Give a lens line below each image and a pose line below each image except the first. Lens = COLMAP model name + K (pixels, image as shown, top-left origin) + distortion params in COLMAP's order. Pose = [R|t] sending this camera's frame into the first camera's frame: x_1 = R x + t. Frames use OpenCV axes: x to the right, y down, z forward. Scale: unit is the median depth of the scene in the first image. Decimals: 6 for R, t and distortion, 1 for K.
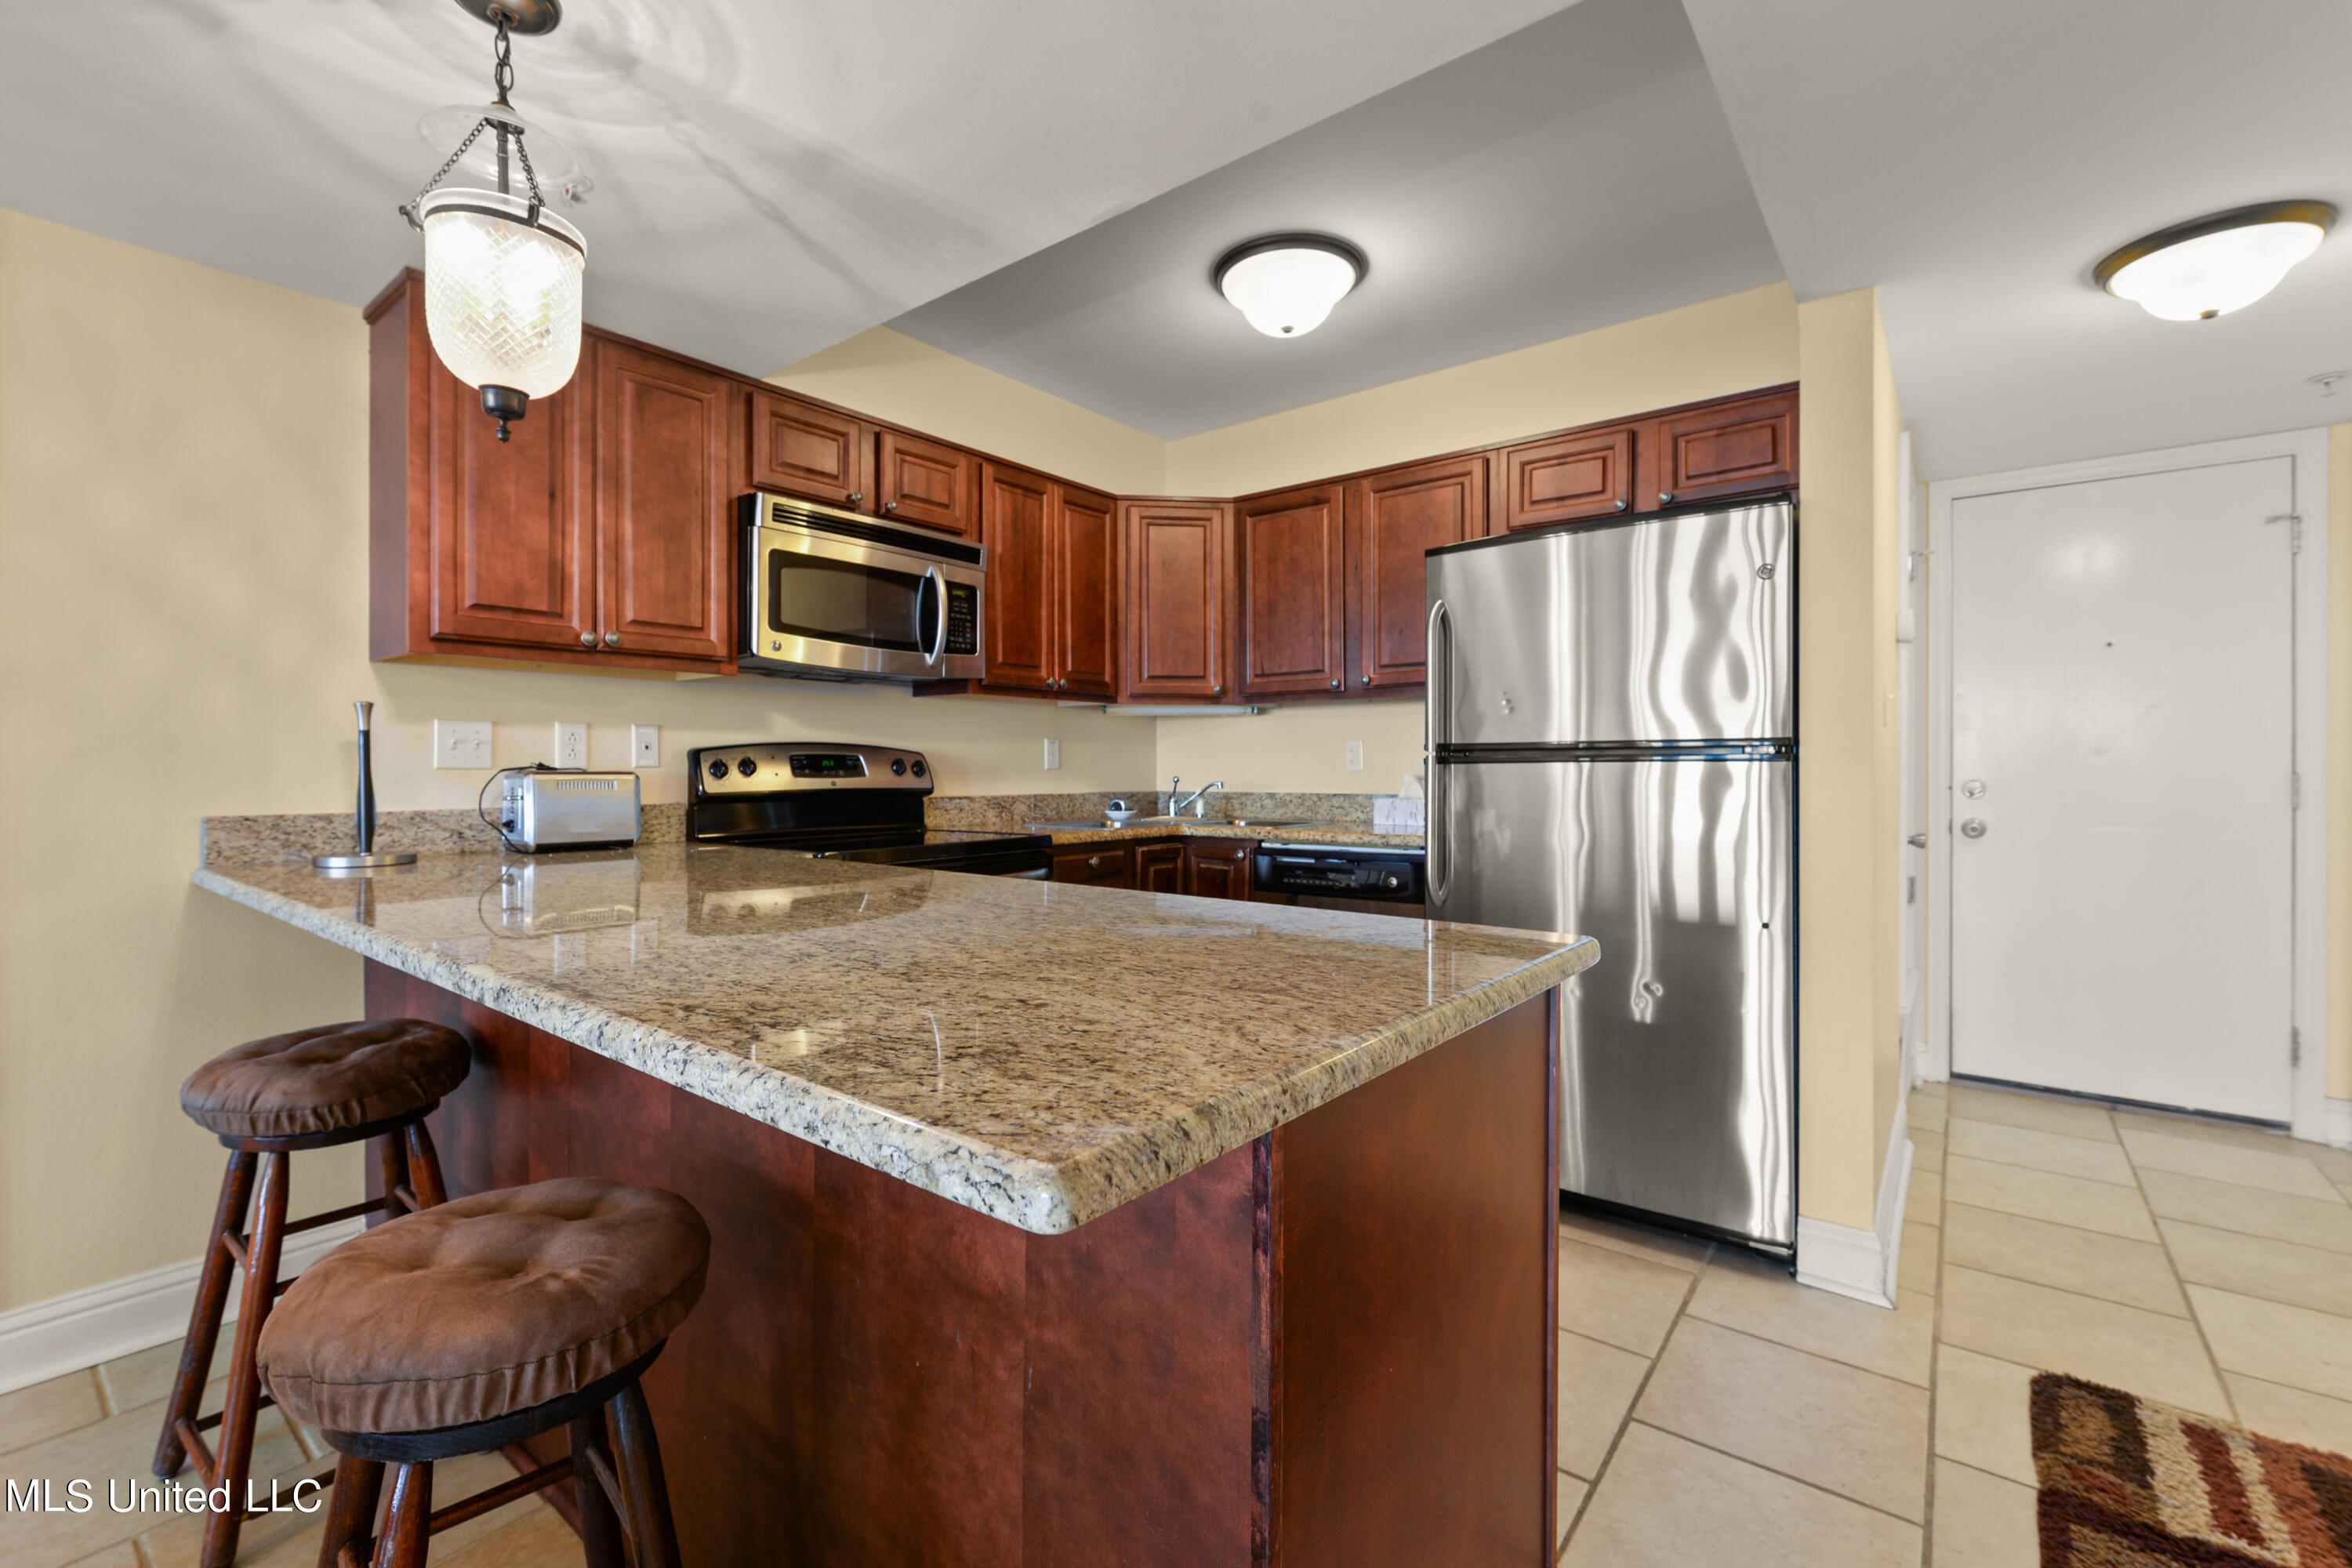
lens RADIAL K [[1010.4, 0, 1158.9], [0, 1010.4, 769.2], [0, 0, 1]] dist [-0.004371, 0.000482]
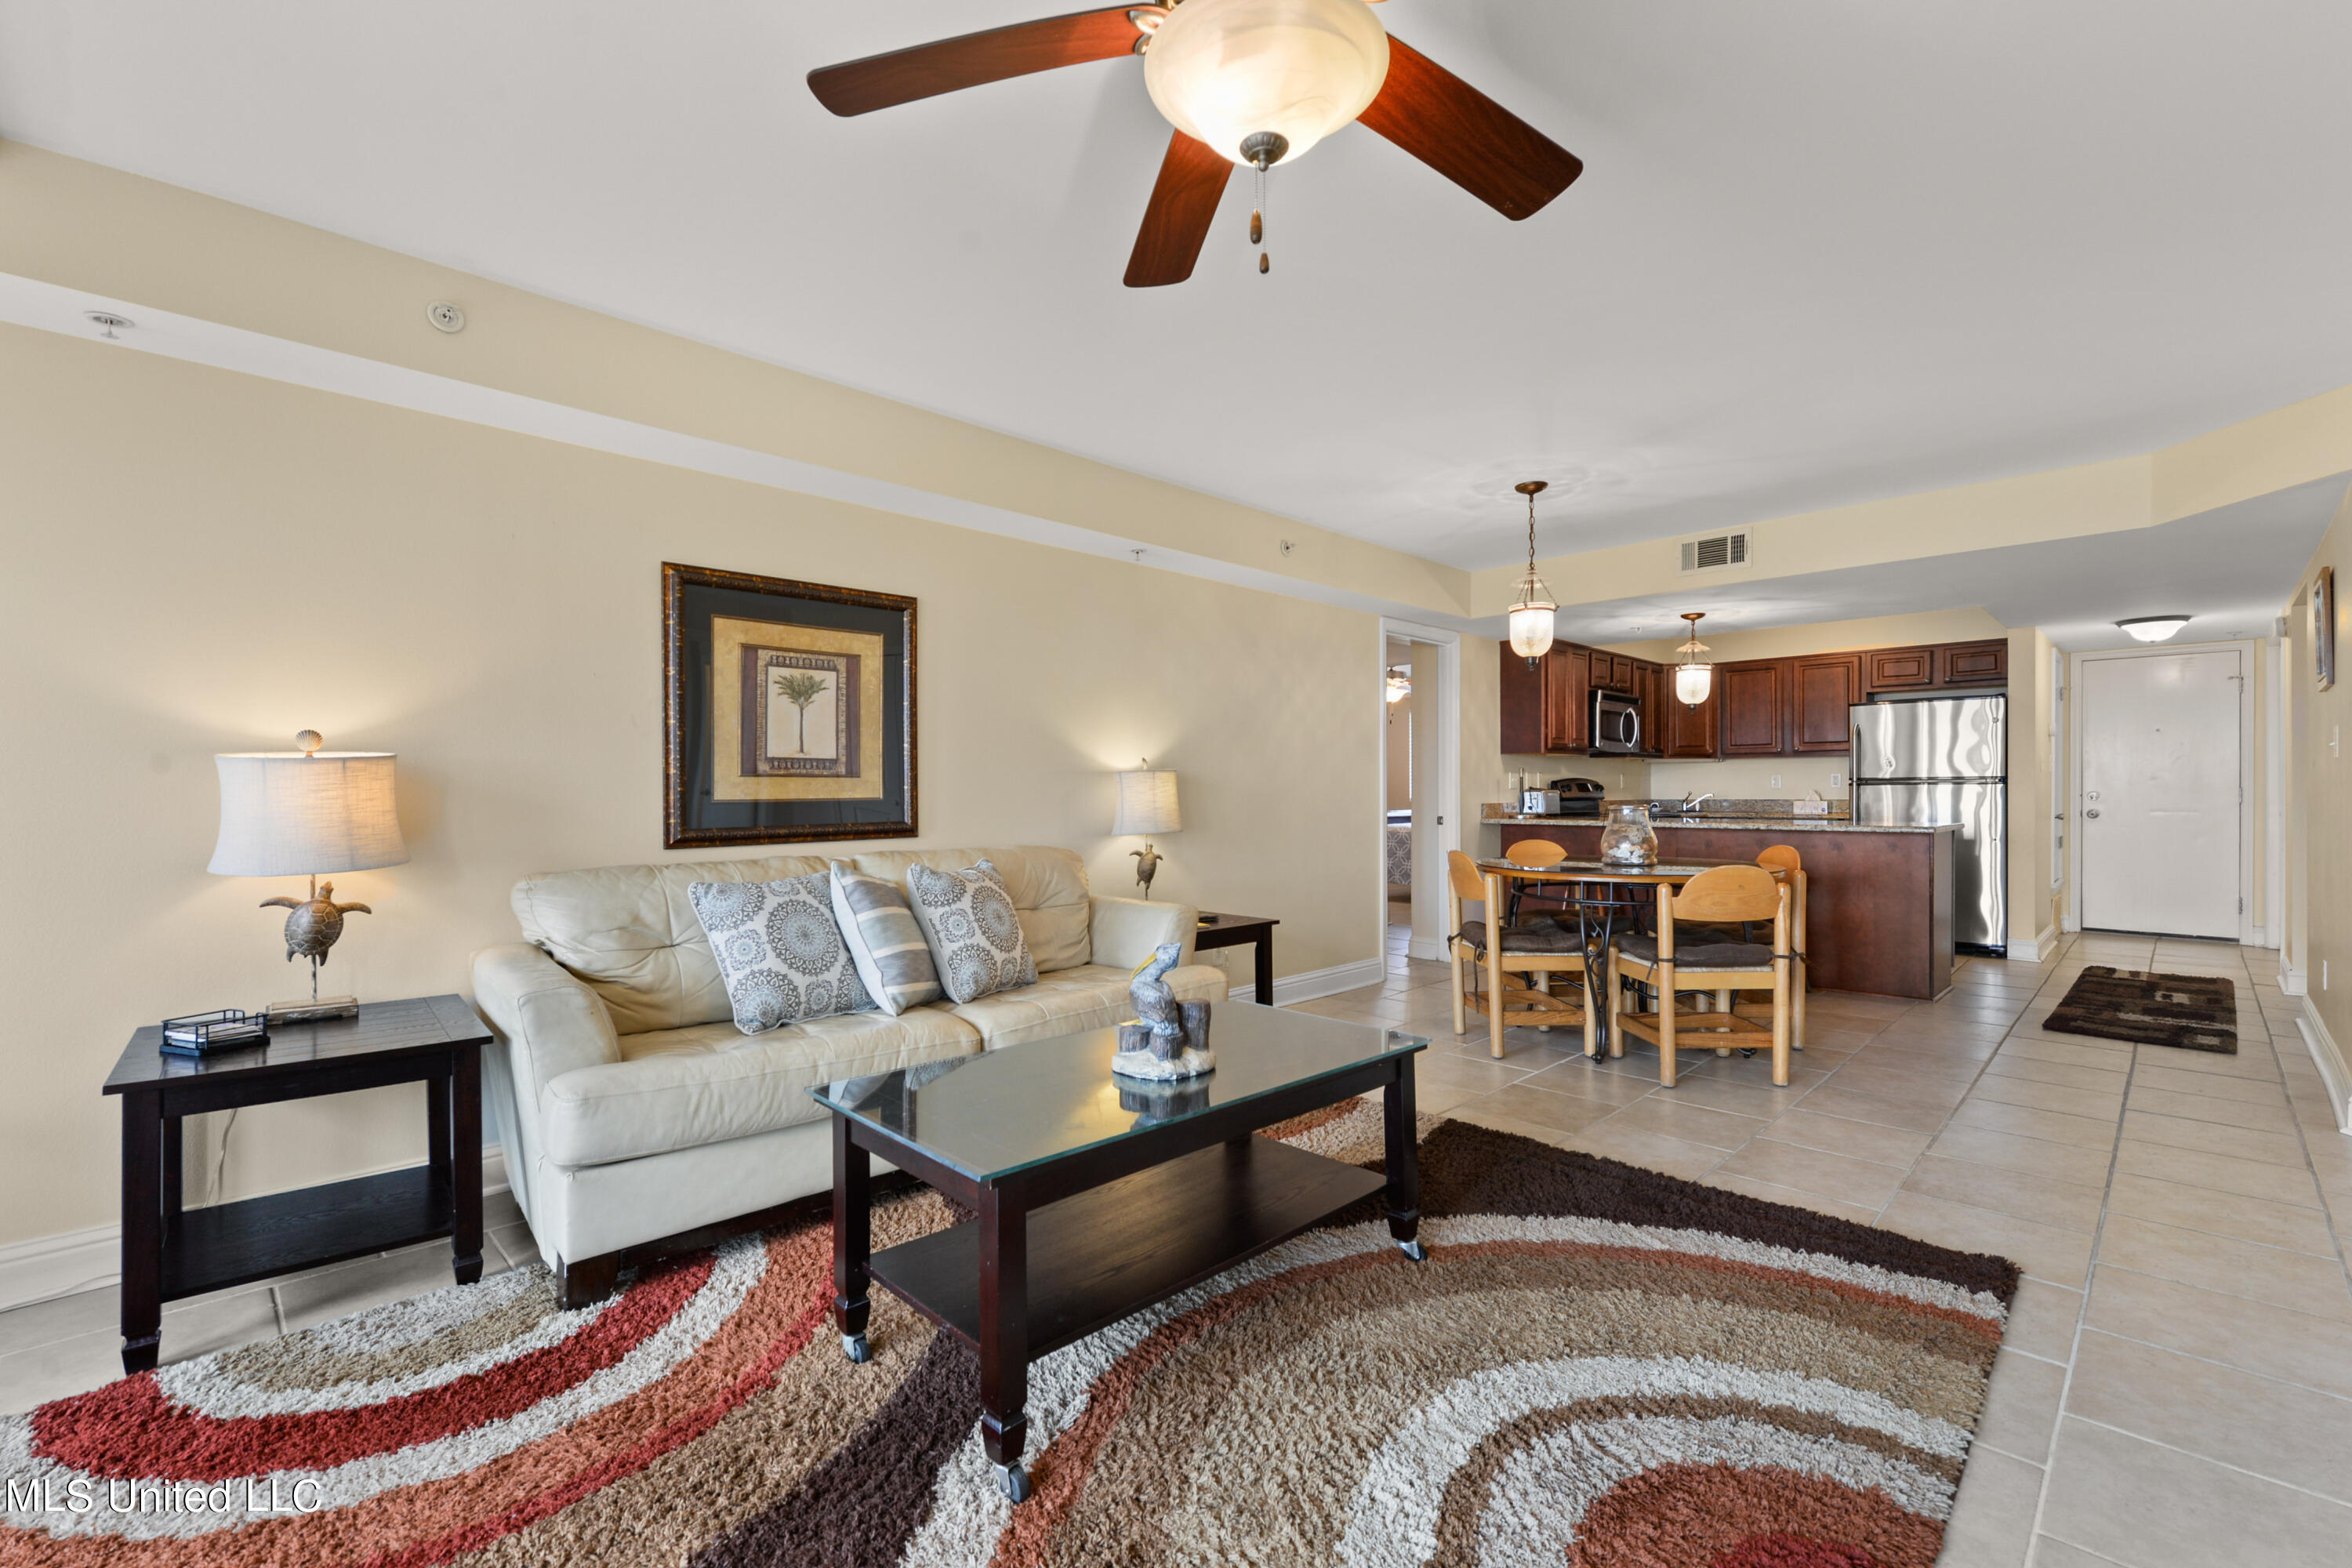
lens RADIAL K [[965.0, 0, 1193.3], [0, 965.0, 802.6], [0, 0, 1]] dist [0.008849, -0.002300]
pose [[0.992659, -0.003617, -0.120890, -0.996374], [0.004946, 0.999931, 0.010689, 0.003618], [0.120843, -0.011209, 0.992608, -1.514022]]
